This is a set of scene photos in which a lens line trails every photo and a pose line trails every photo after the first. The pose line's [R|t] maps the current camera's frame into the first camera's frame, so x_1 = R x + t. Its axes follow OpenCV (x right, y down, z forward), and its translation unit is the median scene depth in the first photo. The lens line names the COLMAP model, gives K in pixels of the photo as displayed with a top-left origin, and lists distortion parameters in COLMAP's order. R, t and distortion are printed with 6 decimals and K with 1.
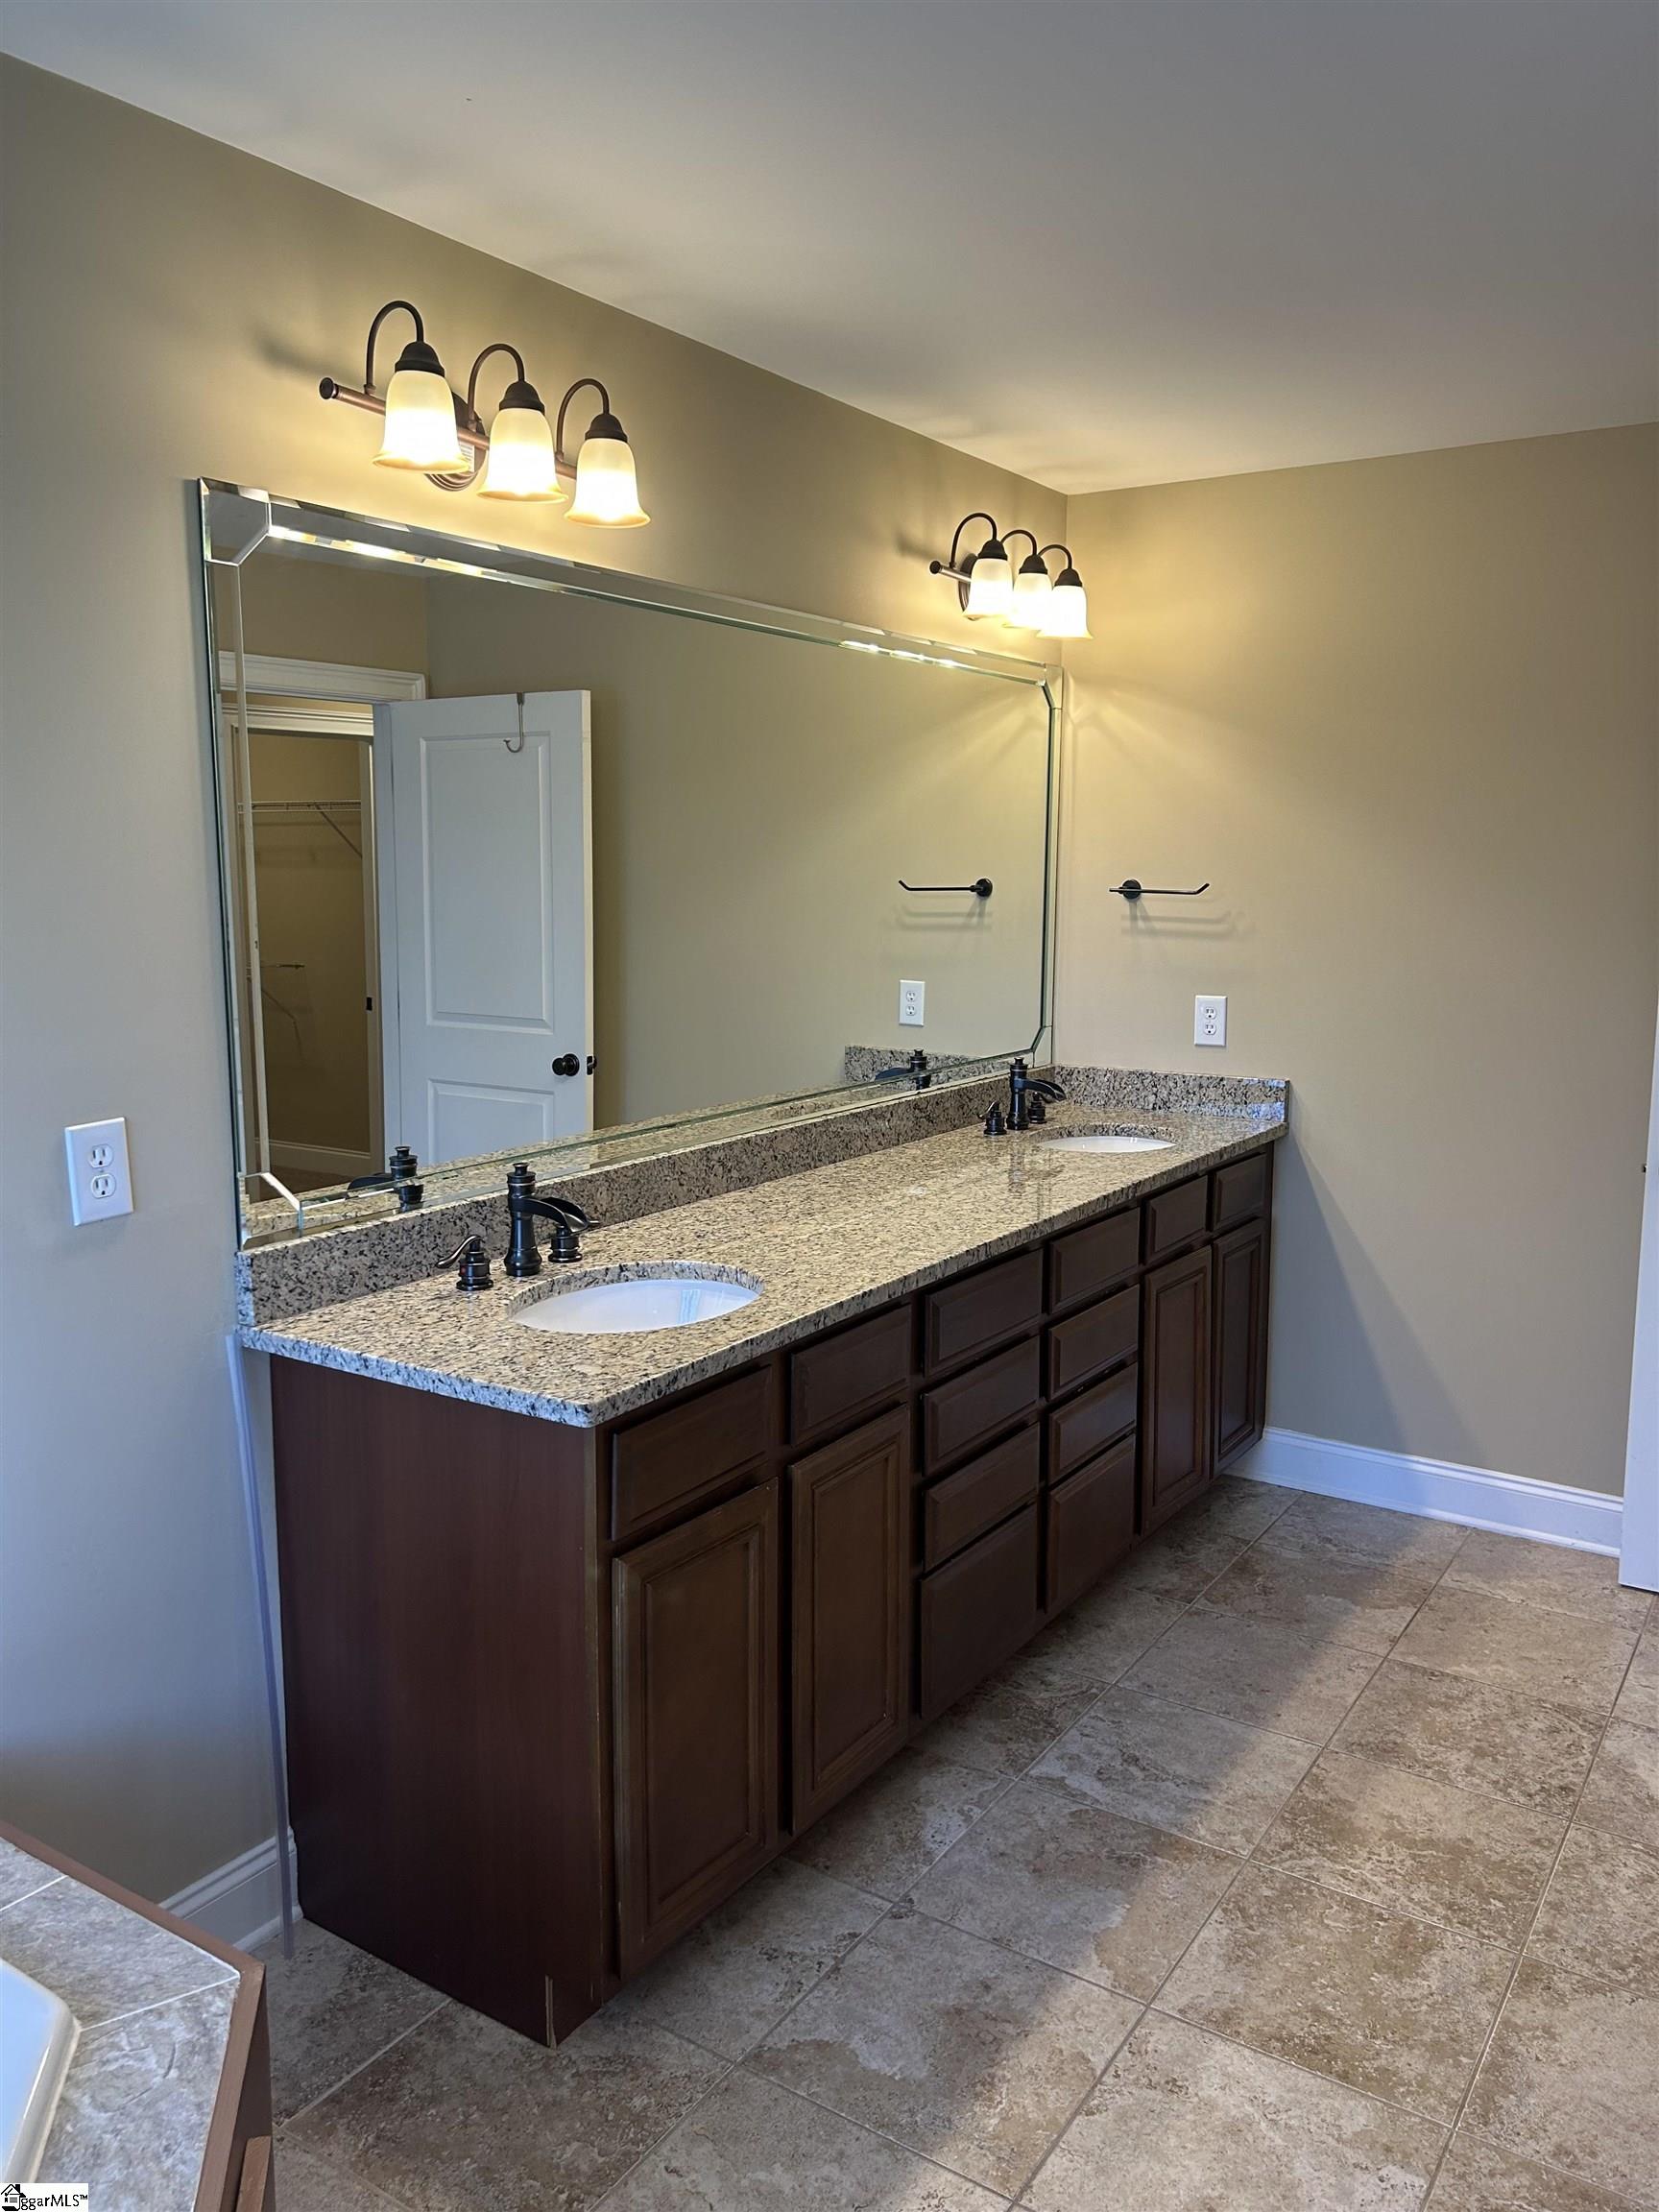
lens RADIAL K [[1664.4, 0, 822.6], [0, 1664.4, 1086.1], [0, 0, 1]] dist [0.056044, -0.063979]
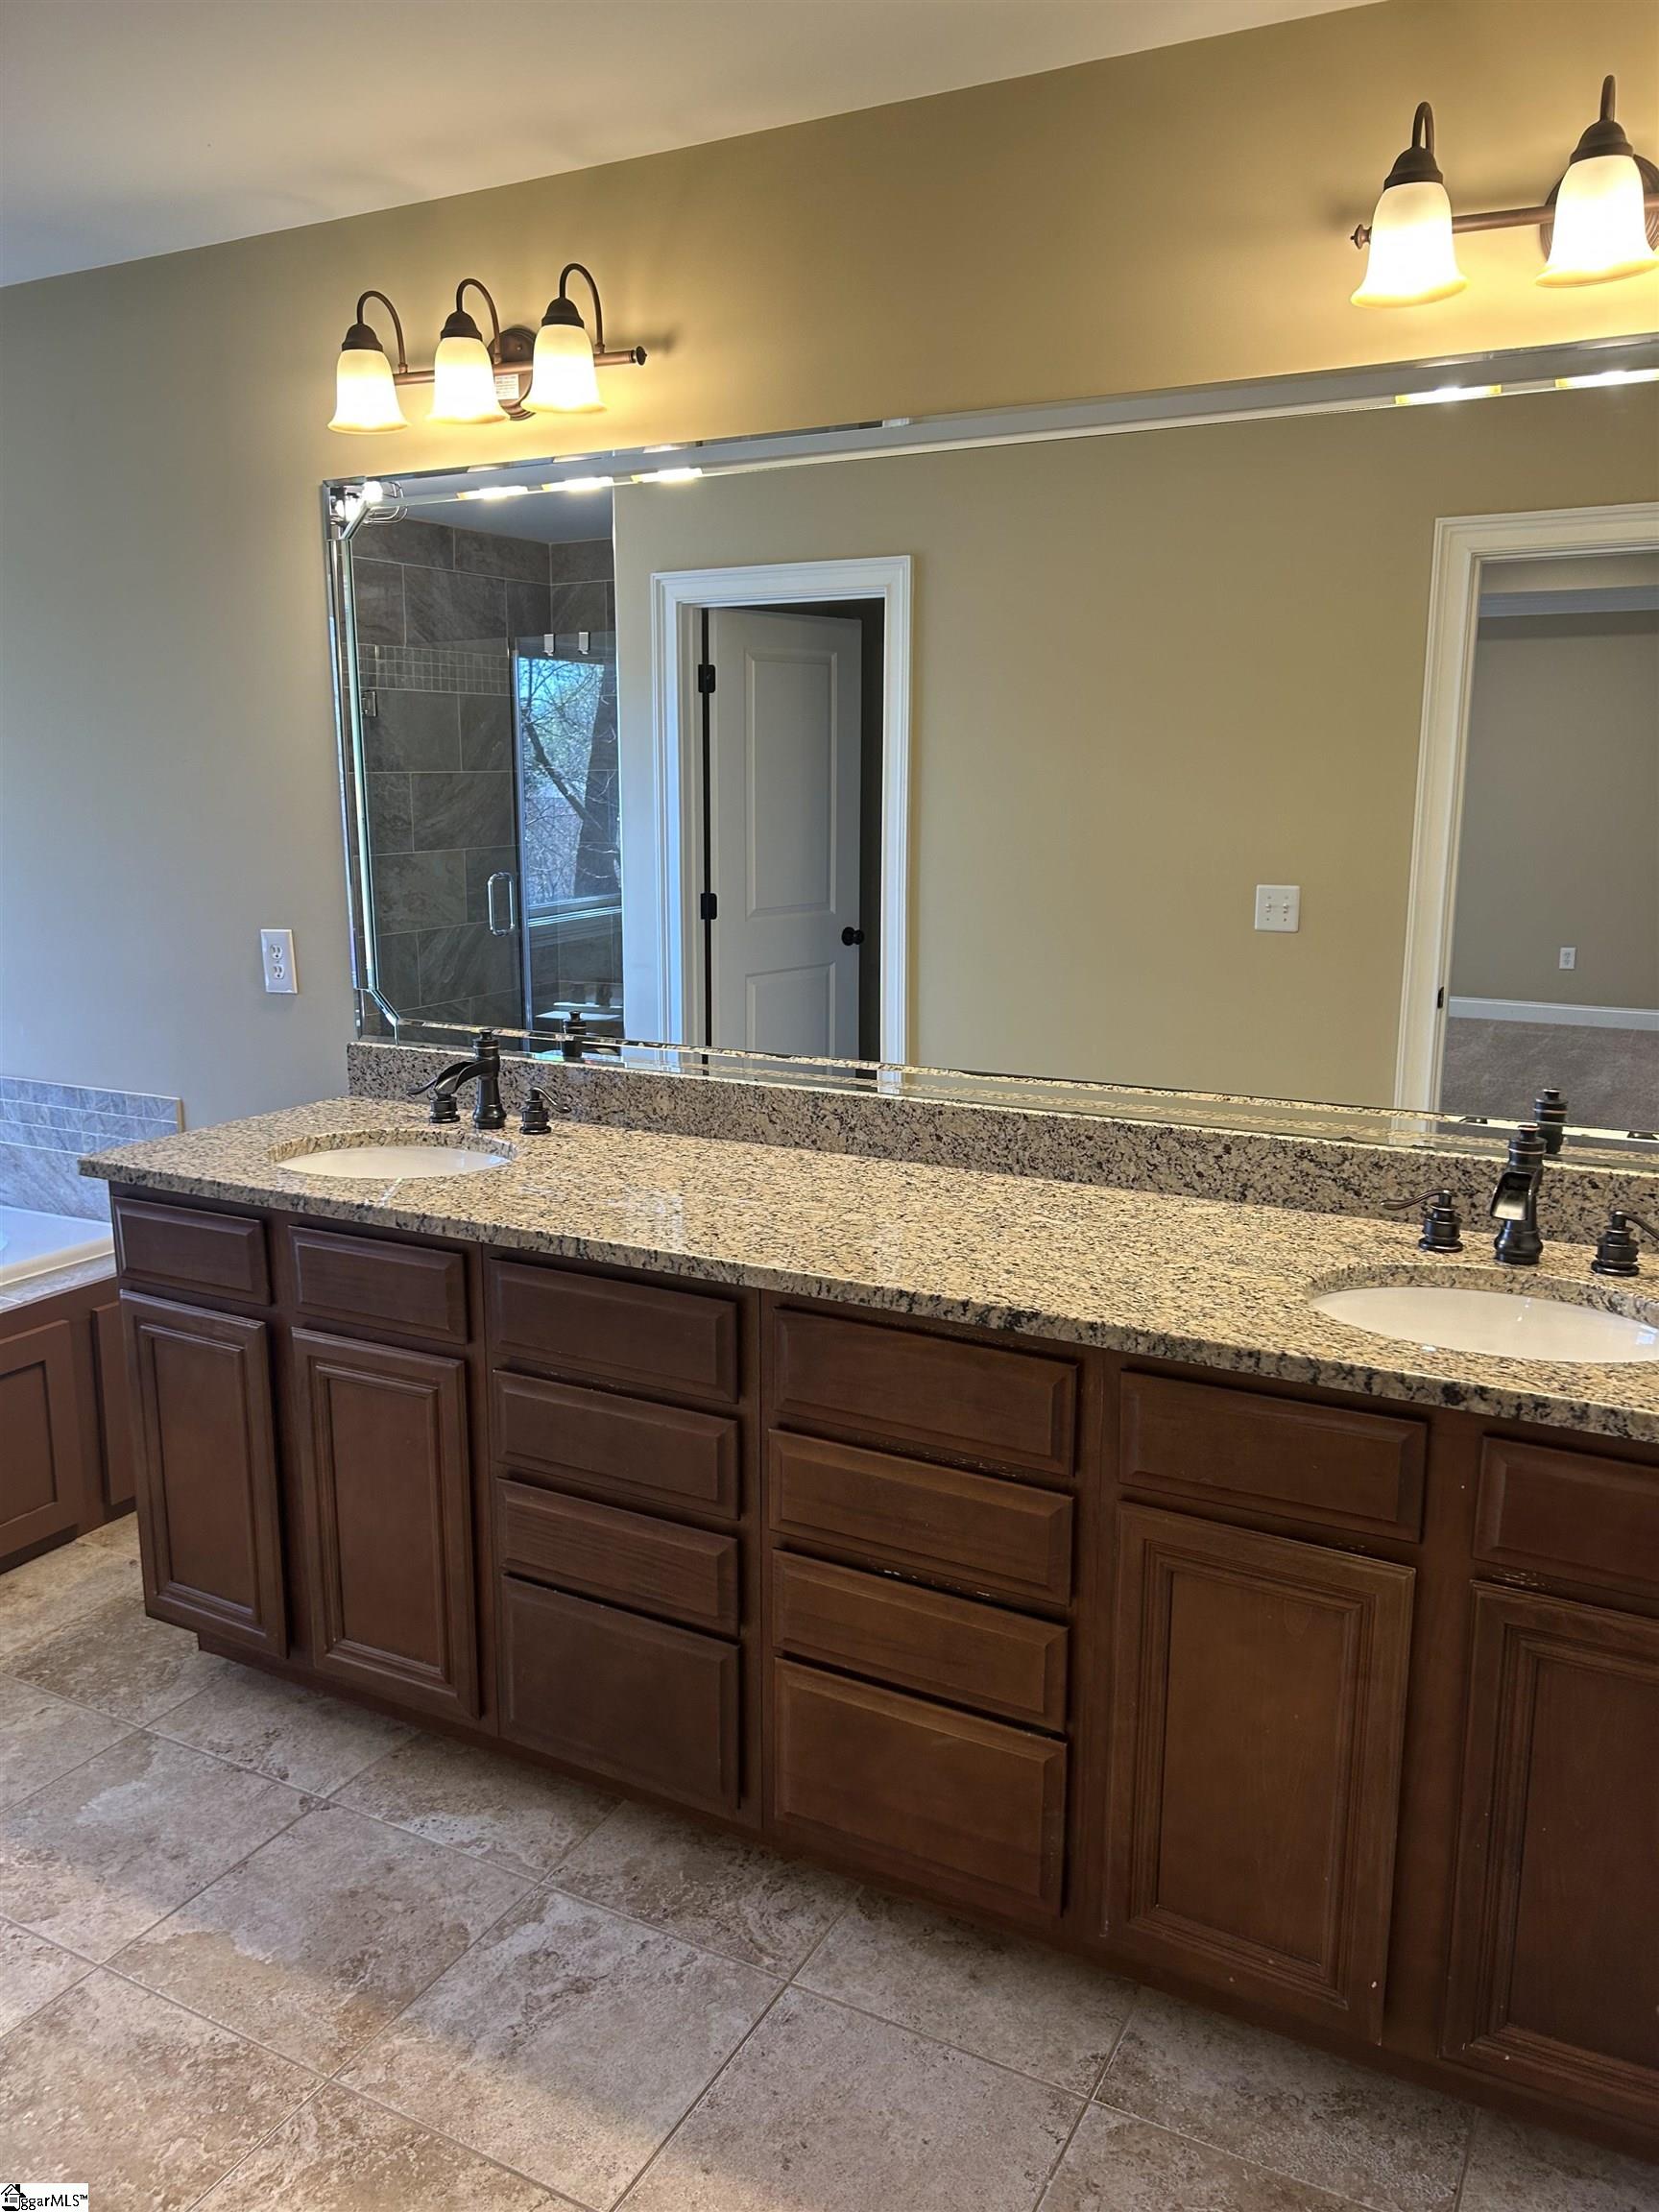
lens RADIAL K [[1633.9, 0, 829.5], [0, 1633.9, 1106.0], [0, 0, 1]] dist [0.055699, -0.078389]
pose [[0.087844, 0.194088, -0.977043, 0.899495], [-0.135667, 0.974027, 0.181292, -0.131252], [0.986853, 0.116627, 0.111894, 1.071052]]
